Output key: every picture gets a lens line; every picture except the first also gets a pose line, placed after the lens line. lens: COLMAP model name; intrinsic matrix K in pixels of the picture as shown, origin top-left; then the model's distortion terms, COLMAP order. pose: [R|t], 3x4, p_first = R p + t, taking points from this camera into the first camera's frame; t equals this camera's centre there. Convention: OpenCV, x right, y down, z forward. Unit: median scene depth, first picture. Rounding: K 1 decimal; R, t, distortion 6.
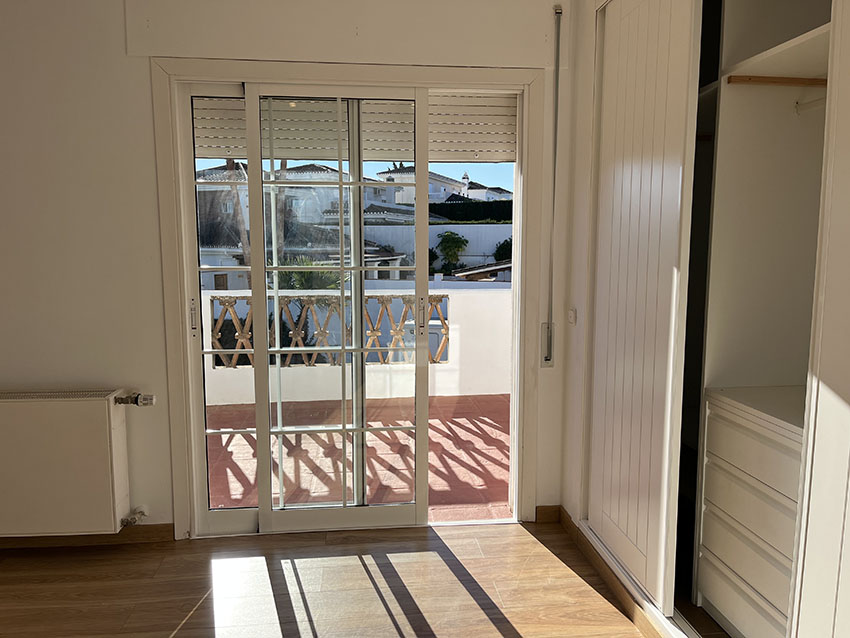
lens RADIAL K [[636.6, 0, 425.3], [0, 636.6, 319.4], [0, 0, 1]] dist [0.044970, -0.063804]
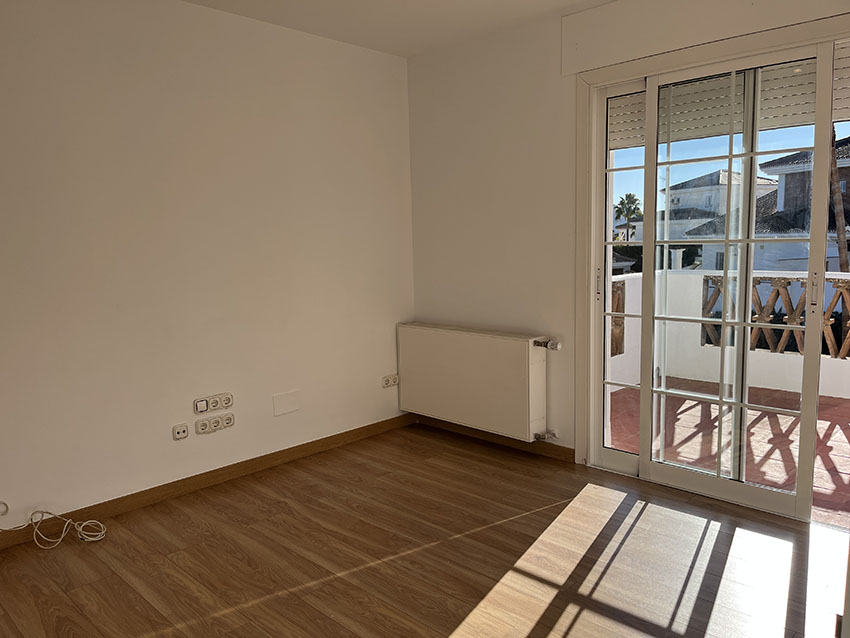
lens RADIAL K [[636.6, 0, 417.0], [0, 636.6, 320.8], [0, 0, 1]] dist [0.044970, -0.063804]
pose [[0.624197, 0.084221, -0.776714, 0.371622], [-0.062365, 0.996371, 0.057920, 0.018034], [0.778774, 0.012286, 0.627185, -0.018915]]
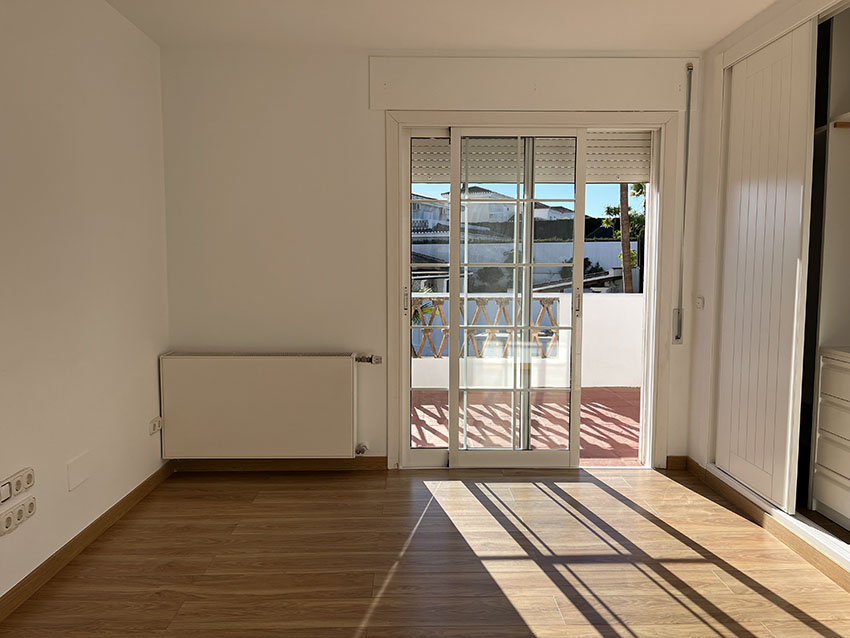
lens RADIAL K [[636.6, 0, 423.1], [0, 636.6, 314.3], [0, 0, 1]] dist [0.044970, -0.063804]
pose [[0.995684, 0.011079, -0.092143, -0.206792], [-0.014296, 0.999308, -0.034326, 0.071317], [0.091699, 0.035495, 0.995154, -0.327069]]
